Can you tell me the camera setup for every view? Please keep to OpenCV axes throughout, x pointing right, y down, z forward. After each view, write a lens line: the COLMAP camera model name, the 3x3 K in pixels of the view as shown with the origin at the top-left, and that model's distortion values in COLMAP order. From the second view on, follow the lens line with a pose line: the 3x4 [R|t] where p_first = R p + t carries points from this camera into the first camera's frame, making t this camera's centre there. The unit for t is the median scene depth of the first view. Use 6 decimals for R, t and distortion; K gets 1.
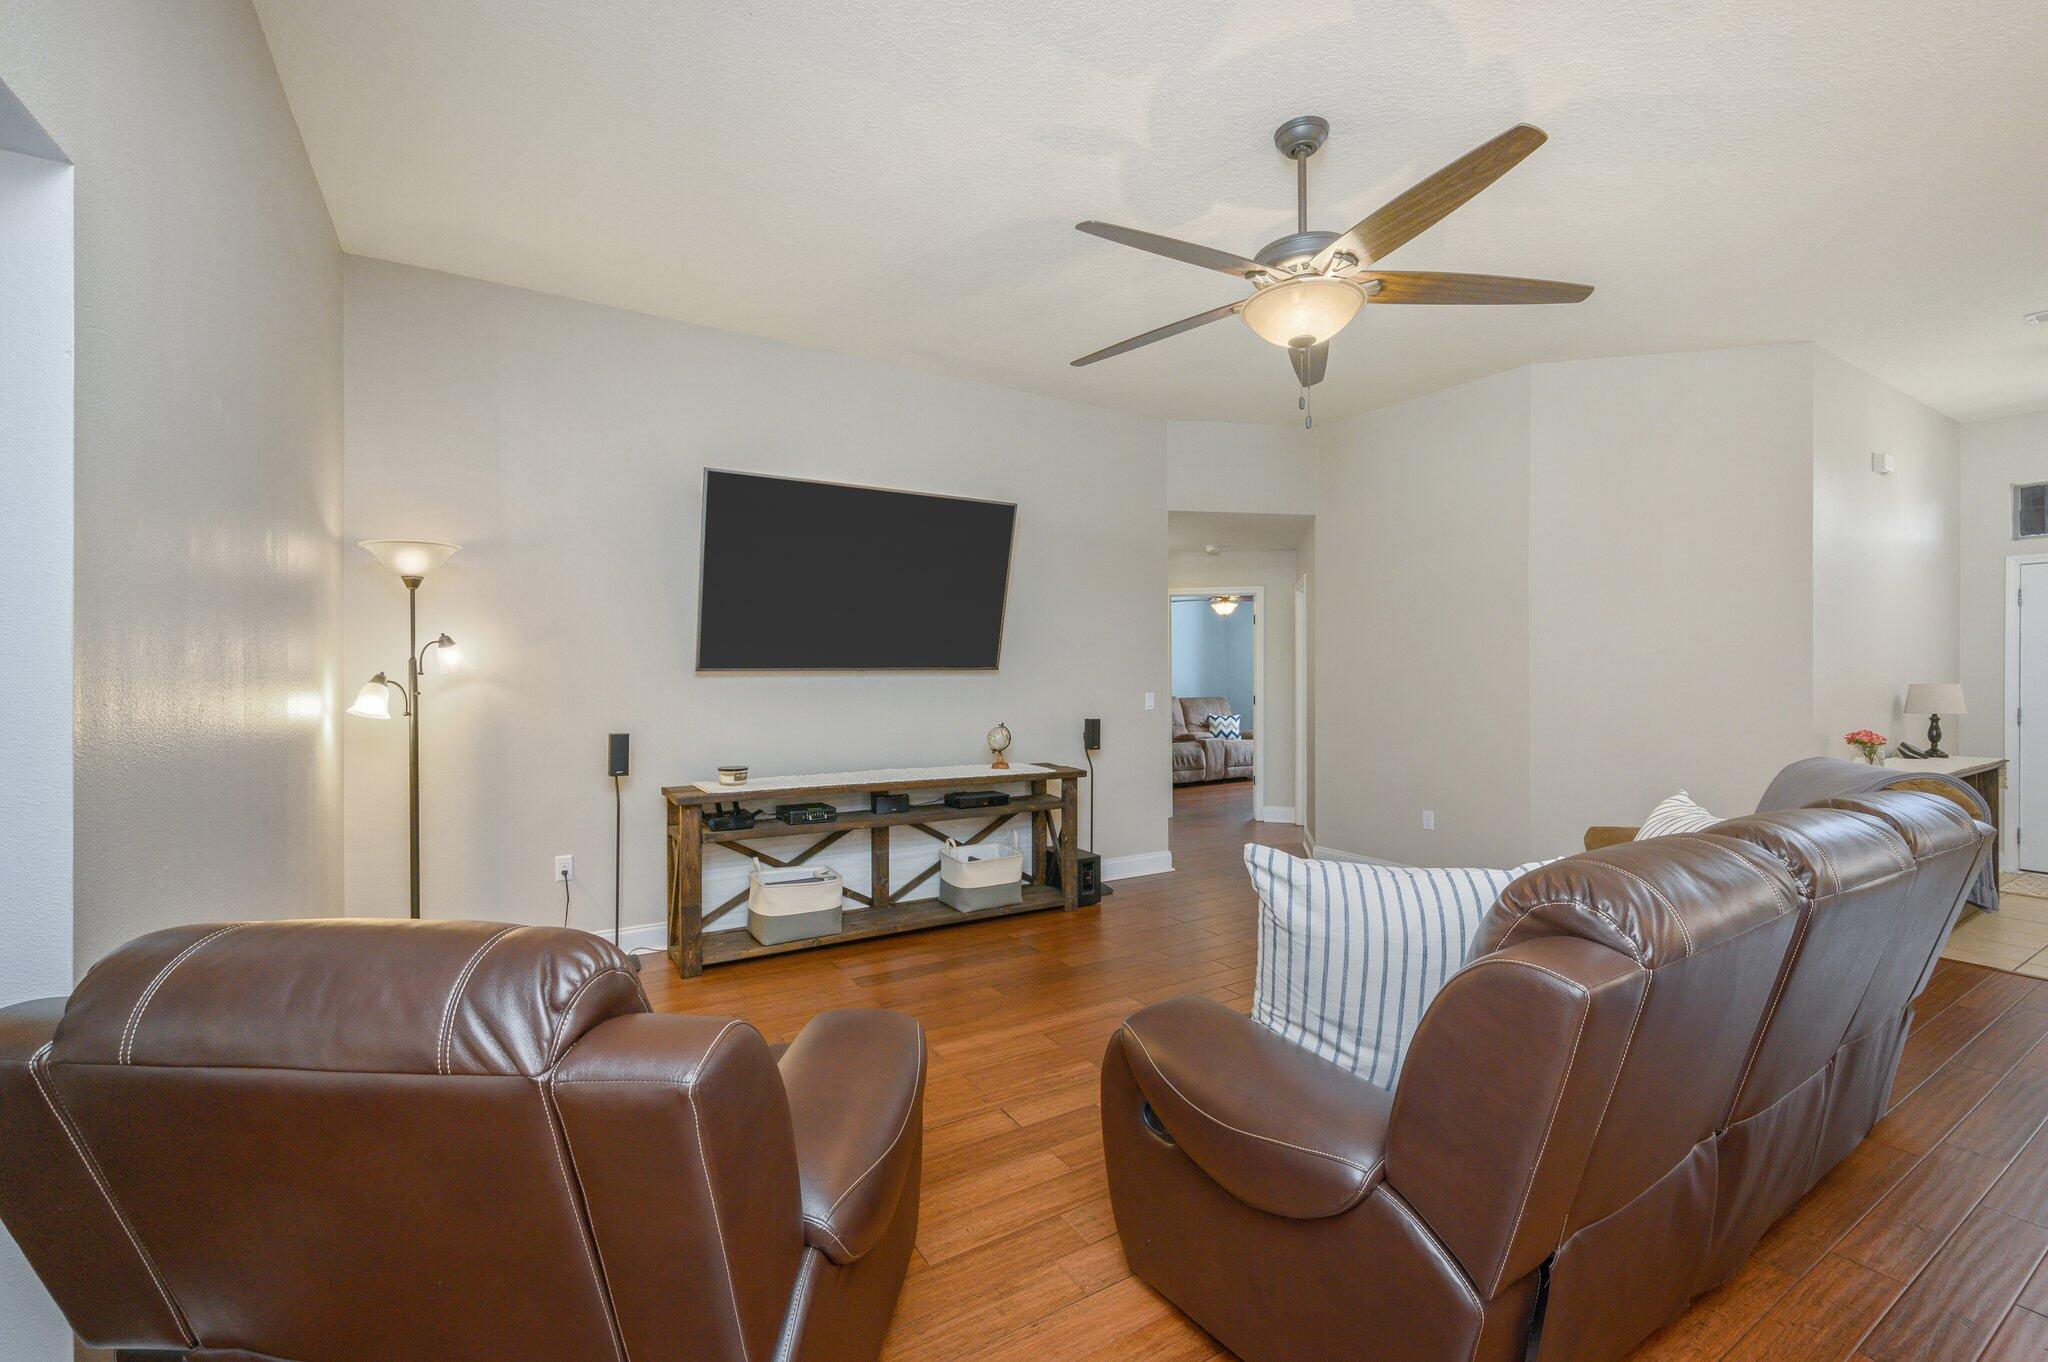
lens RADIAL K [[821.7, 0, 1025.7], [0, 821.7, 654.8], [0, 0, 1]] dist [0.000587, 0.000148]
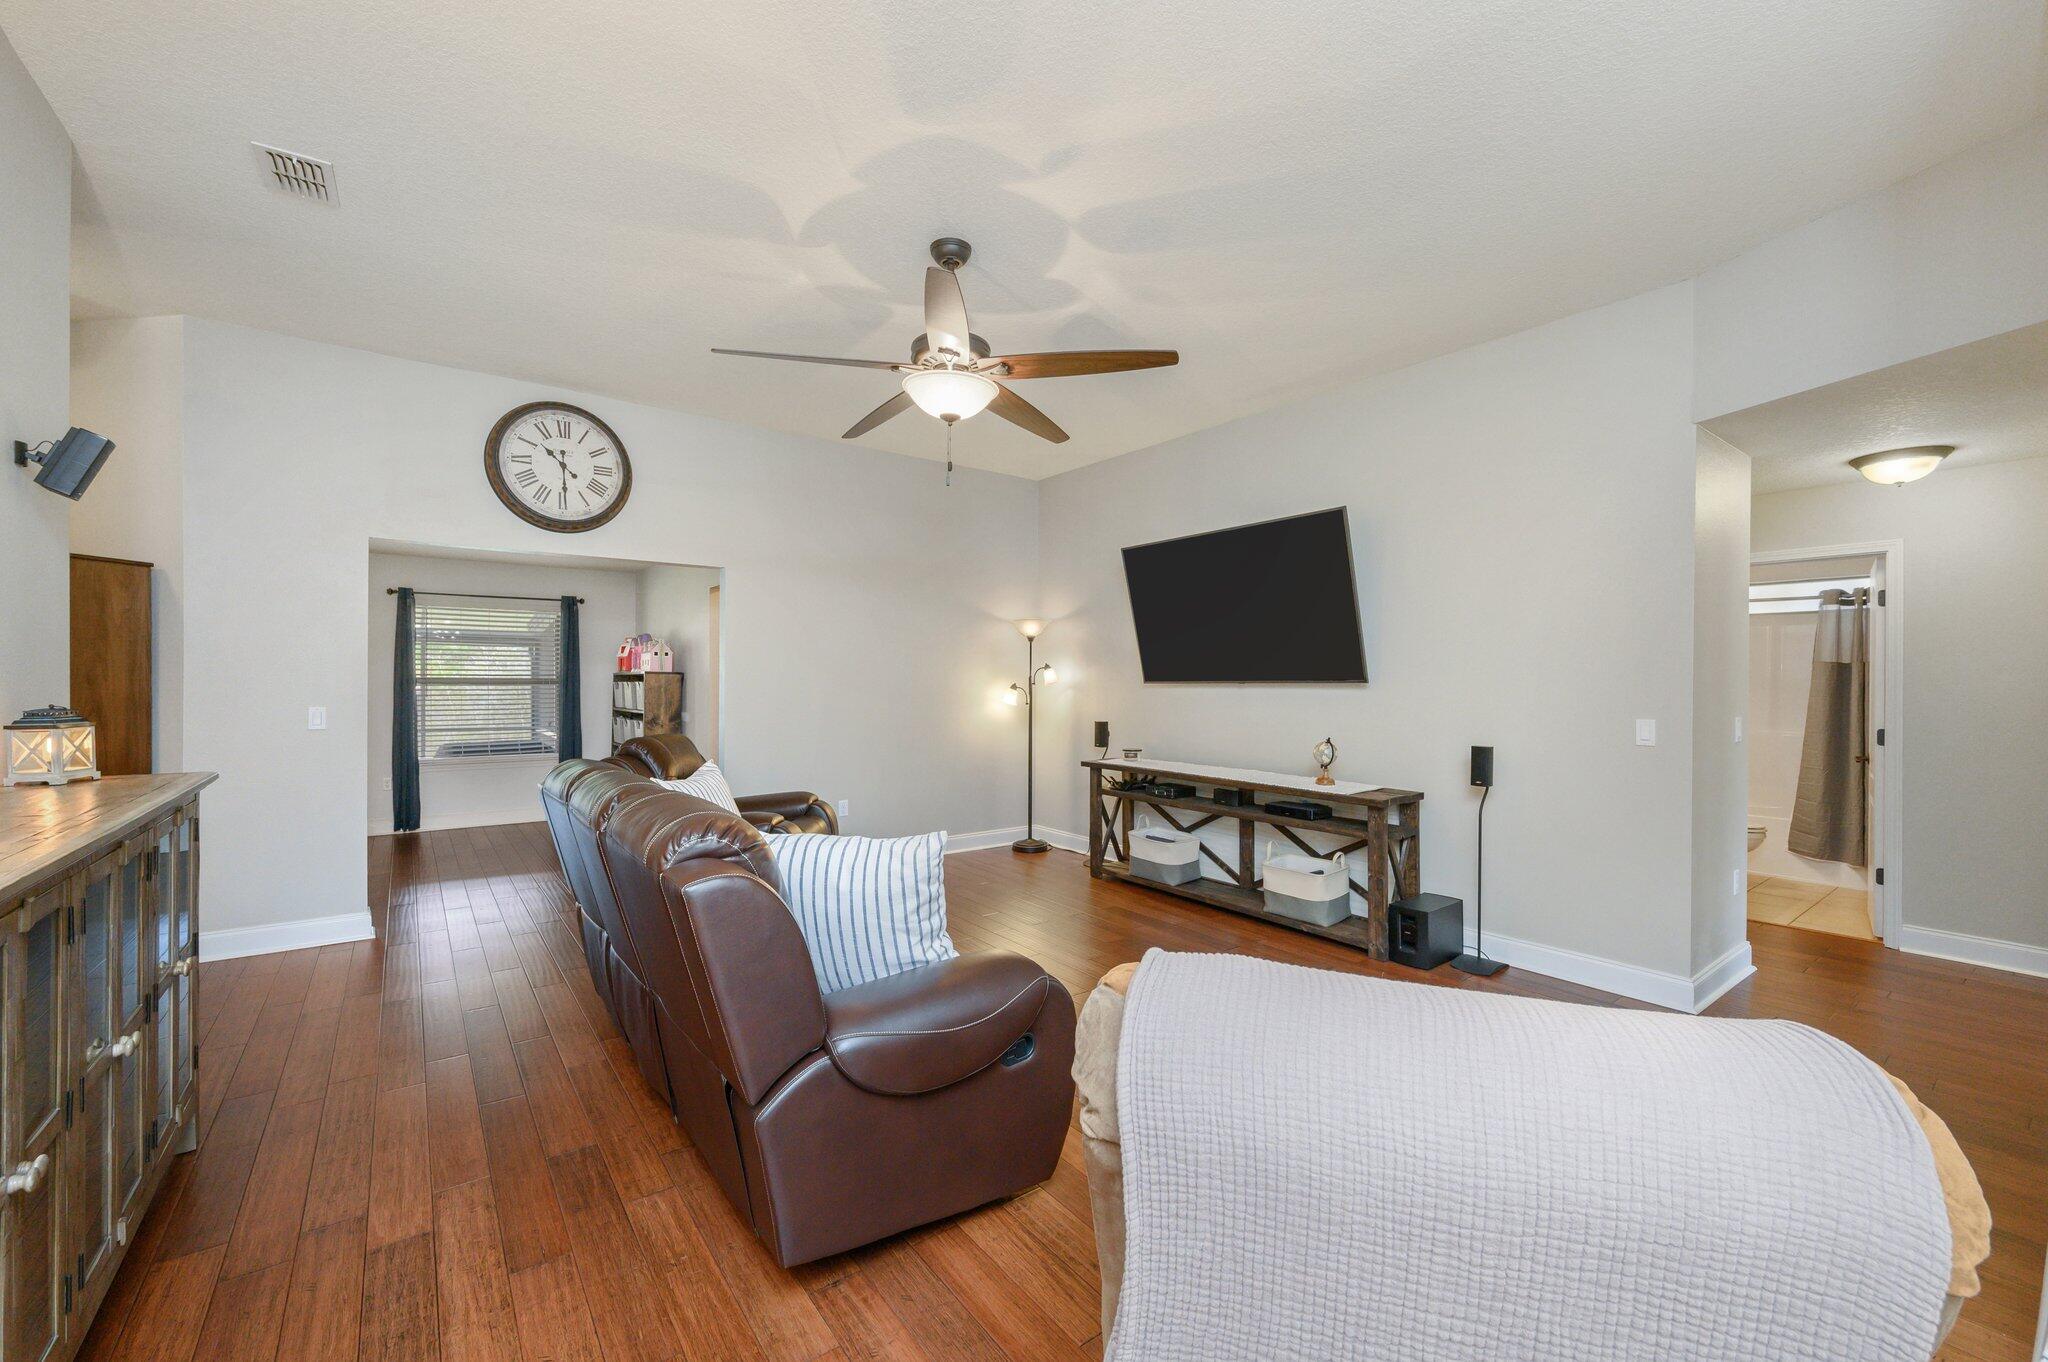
lens RADIAL K [[800.7, 0, 1024.0], [0, 800.7, 681.0], [0, 0, 1]] dist [-0.000784, -0.000064]
pose [[0.119115, -0.005810, -0.992863, 0.908417], [0.009232, 0.999946, -0.004744, 0.018354], [0.992838, -0.008601, 0.119162, 0.561784]]
